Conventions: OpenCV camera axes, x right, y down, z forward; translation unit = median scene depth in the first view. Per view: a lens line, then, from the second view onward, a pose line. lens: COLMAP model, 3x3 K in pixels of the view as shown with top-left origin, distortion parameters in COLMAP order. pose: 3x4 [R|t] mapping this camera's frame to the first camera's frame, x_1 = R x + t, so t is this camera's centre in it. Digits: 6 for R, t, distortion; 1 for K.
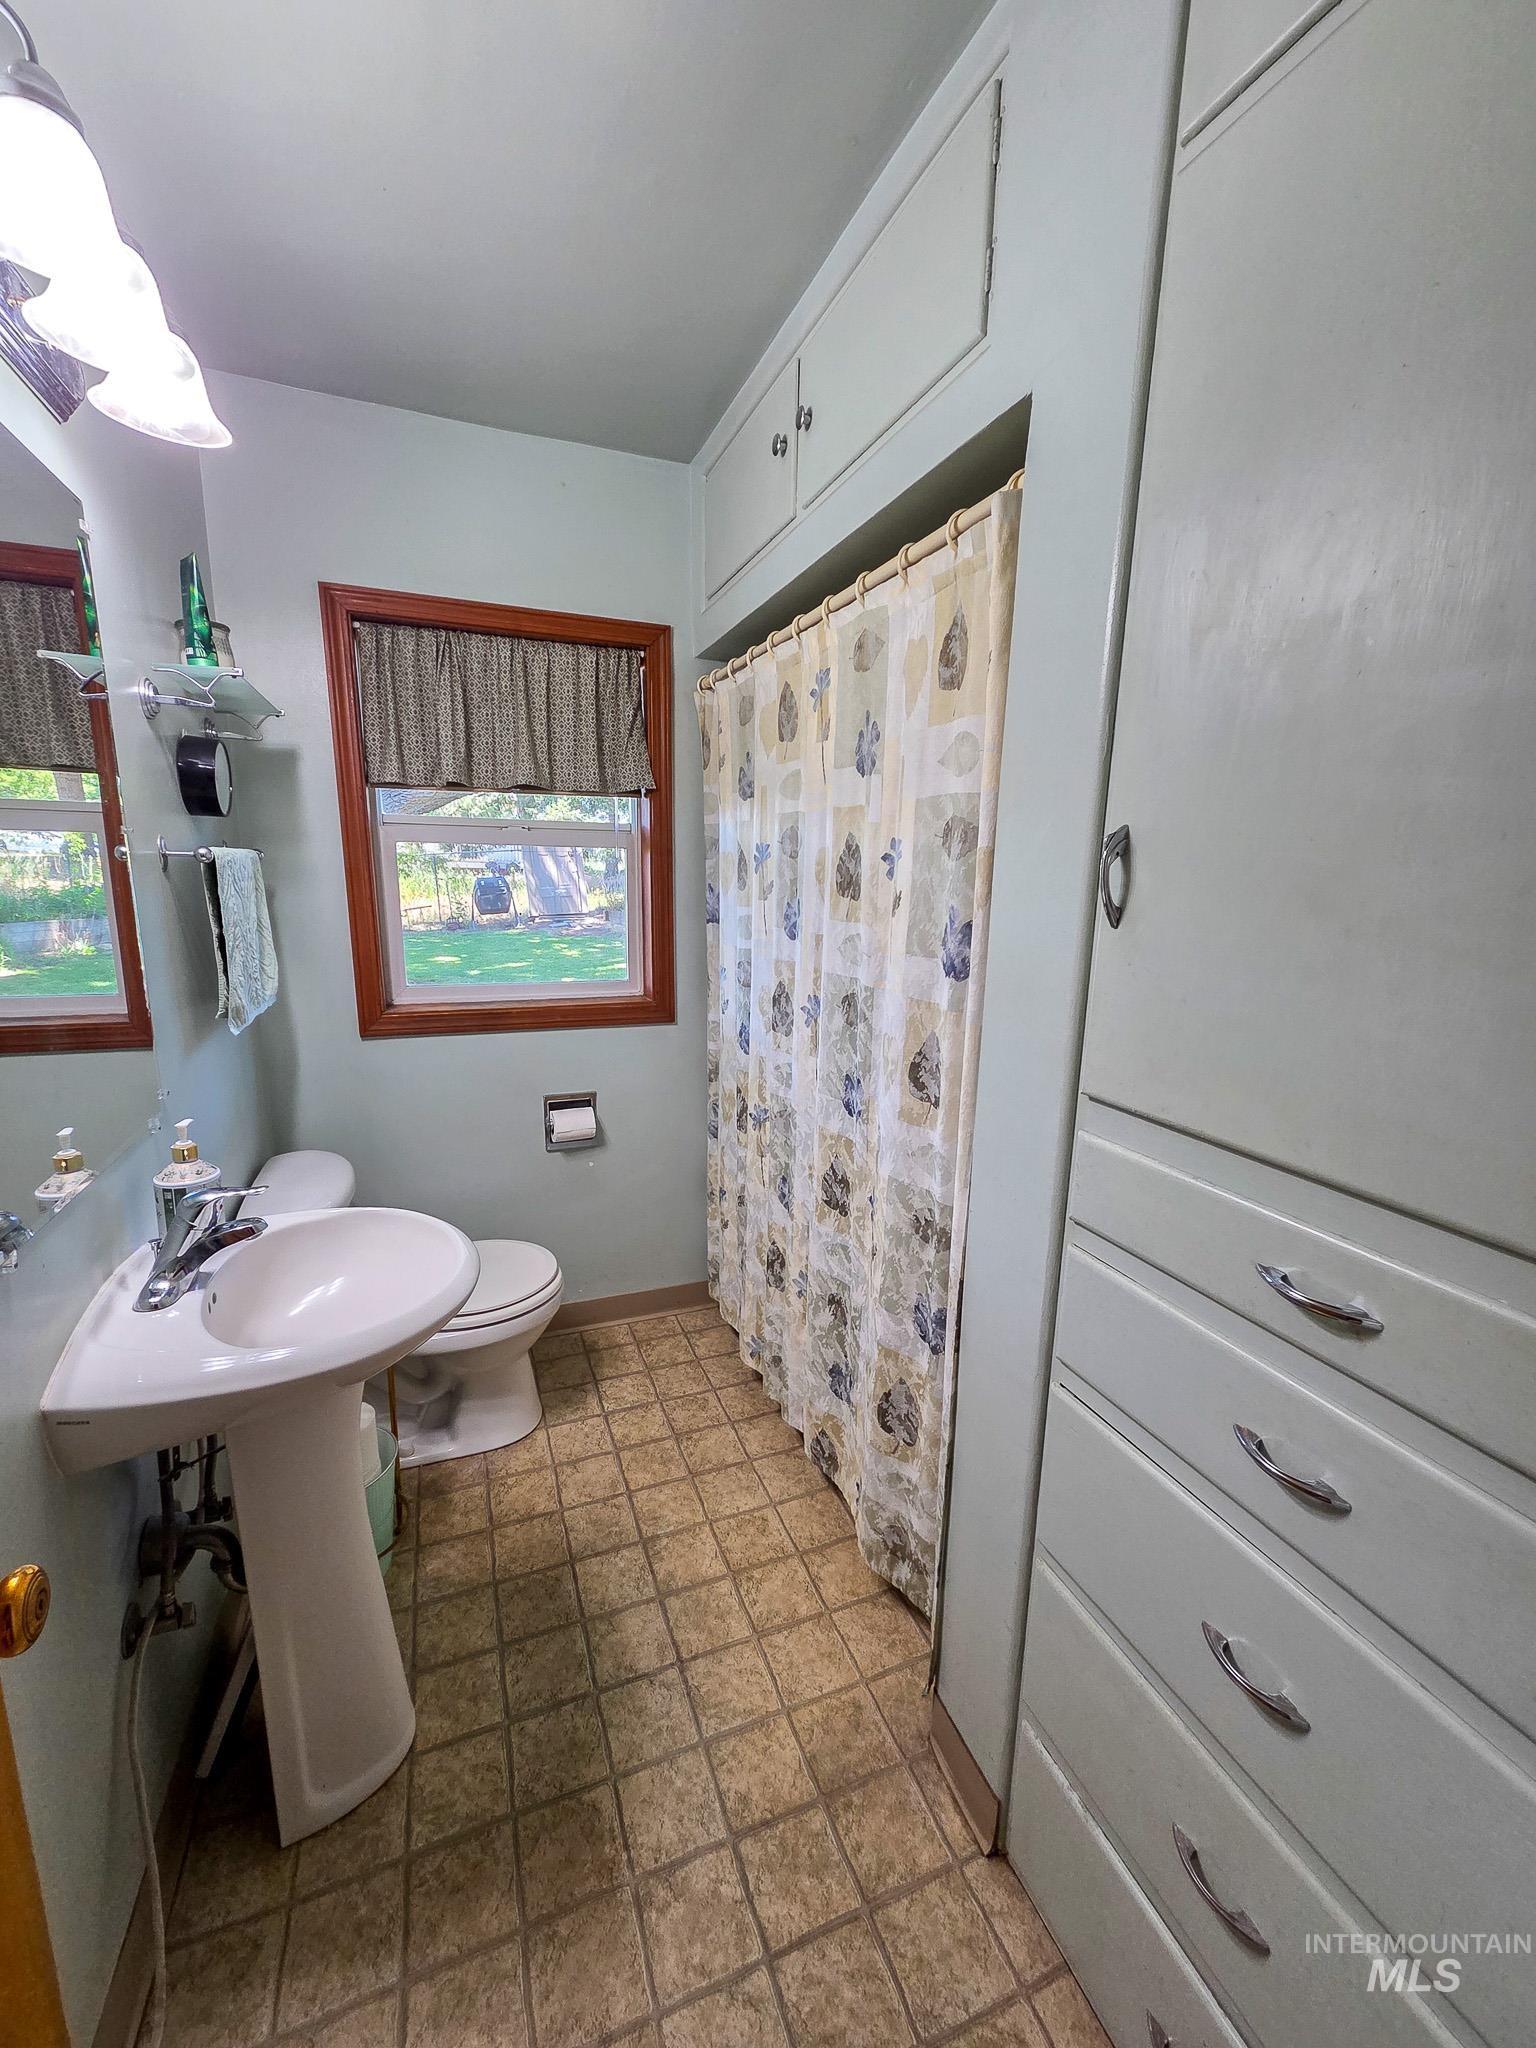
lens RADIAL K [[832.4, 0, 786.1], [0, 832.4, 1047.7], [0, 0, 1]] dist [0.001869, -0.000945]
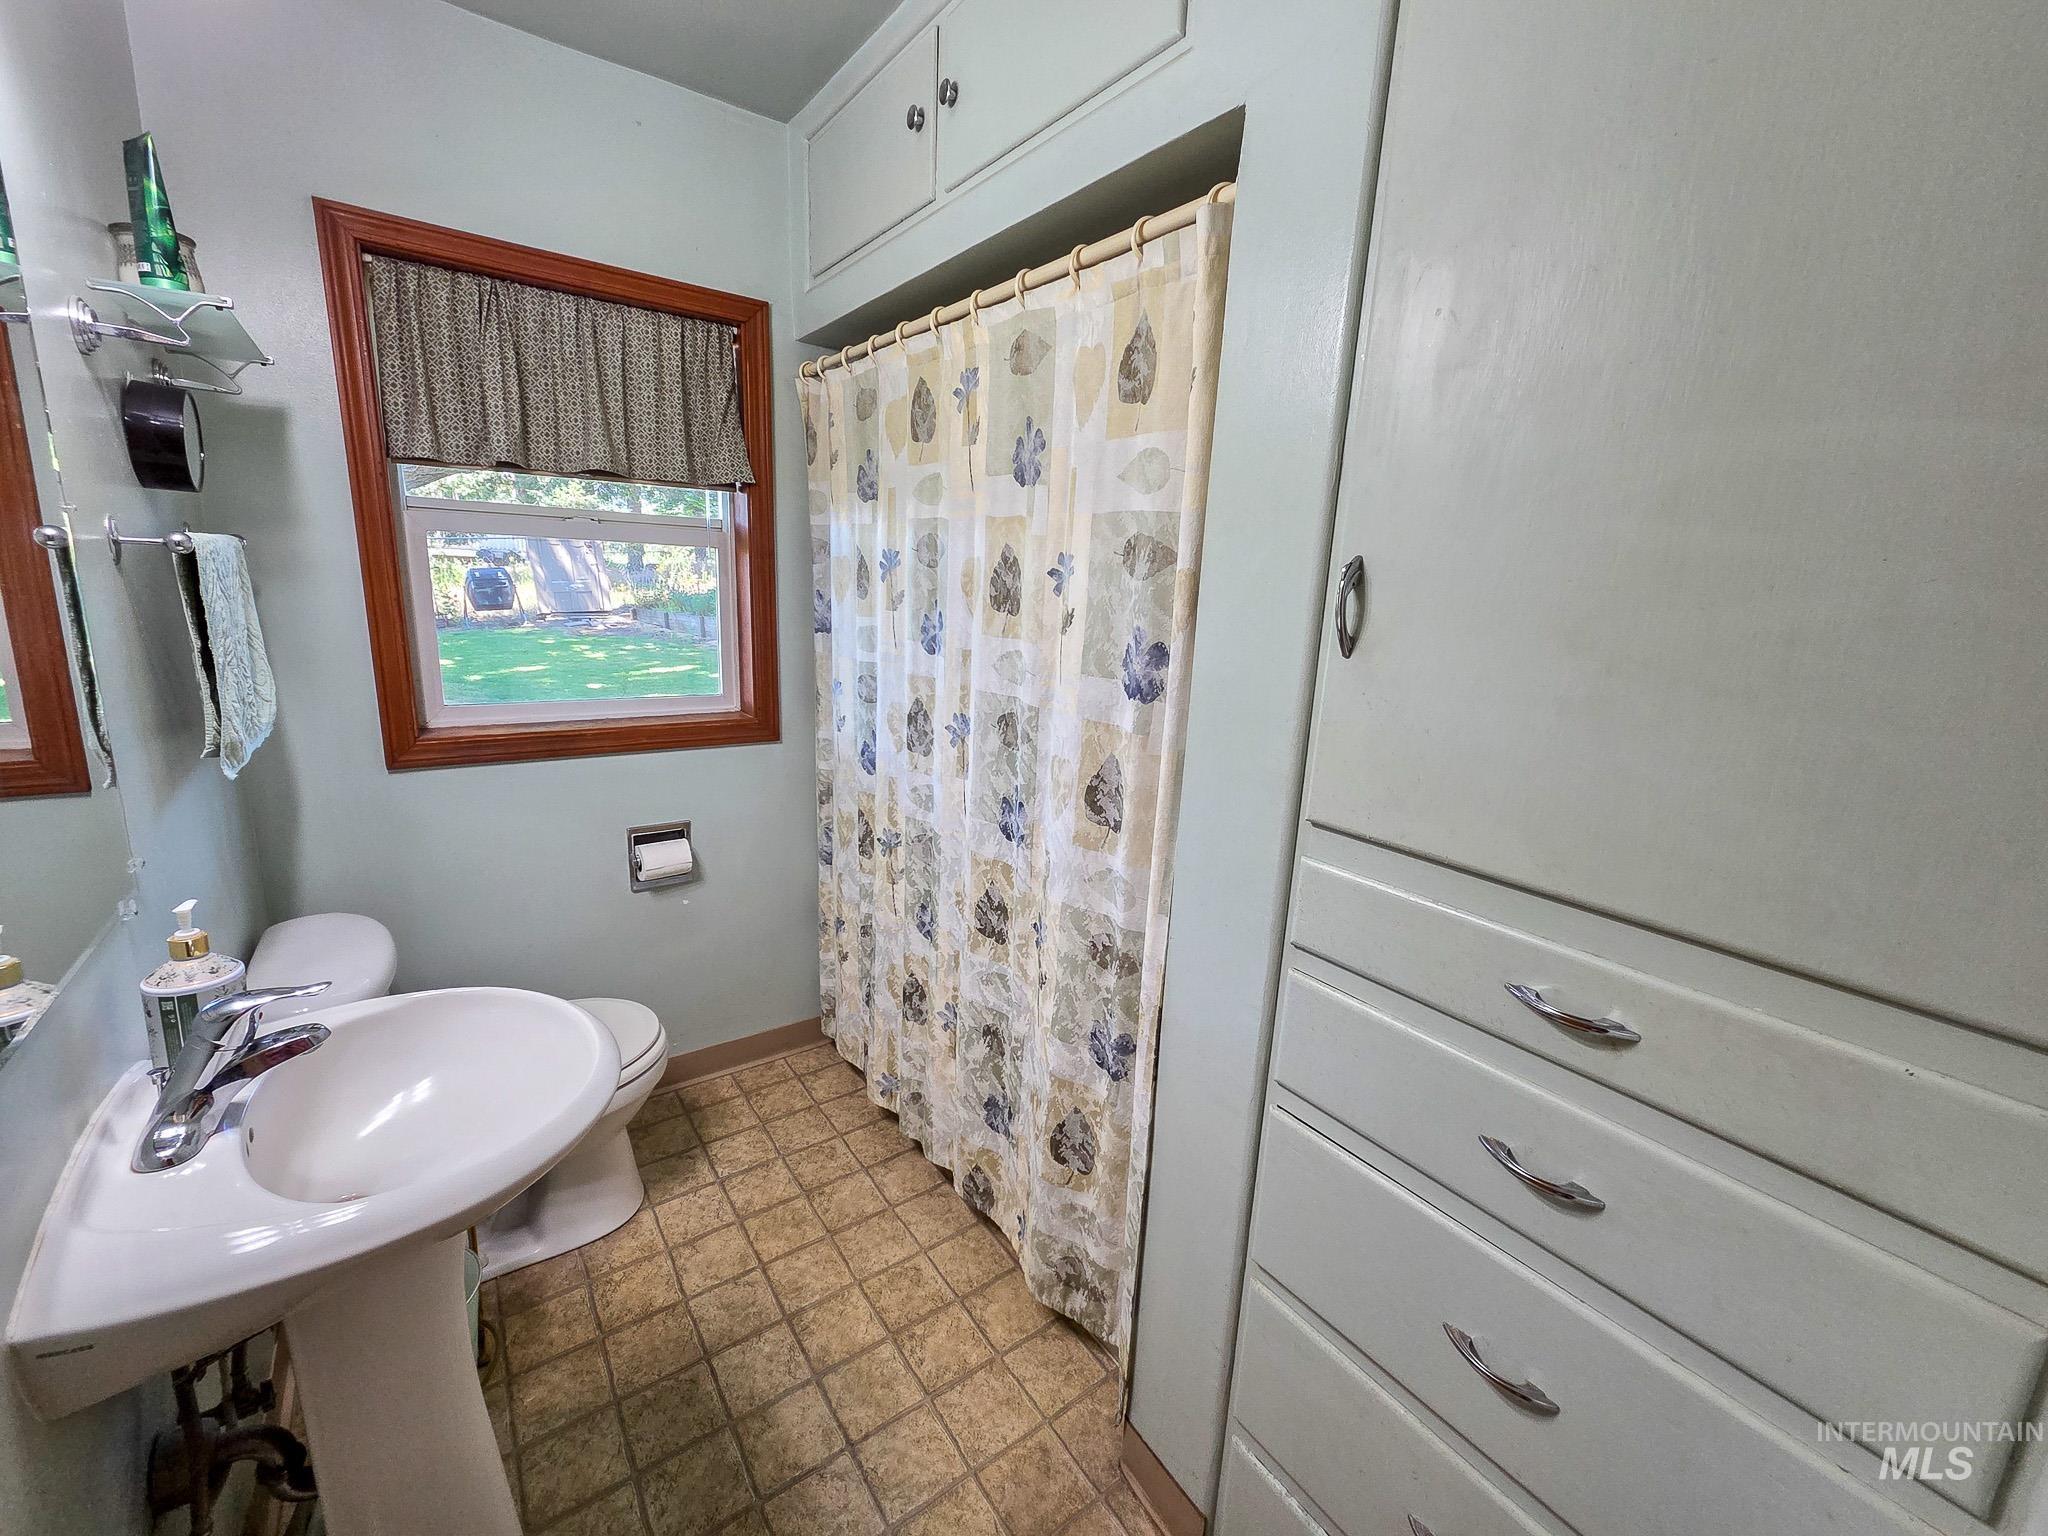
lens RADIAL K [[832.4, 0, 1044.7], [0, 832.4, 762.5], [0, 0, 1]] dist [0.001869, -0.000945]
pose [[0.967858, -0.028518, 0.249877, -0.115407], [0.024607, 0.999521, 0.018762, -0.023793], [-0.250292, -0.012010, 0.968096, 0.060776]]
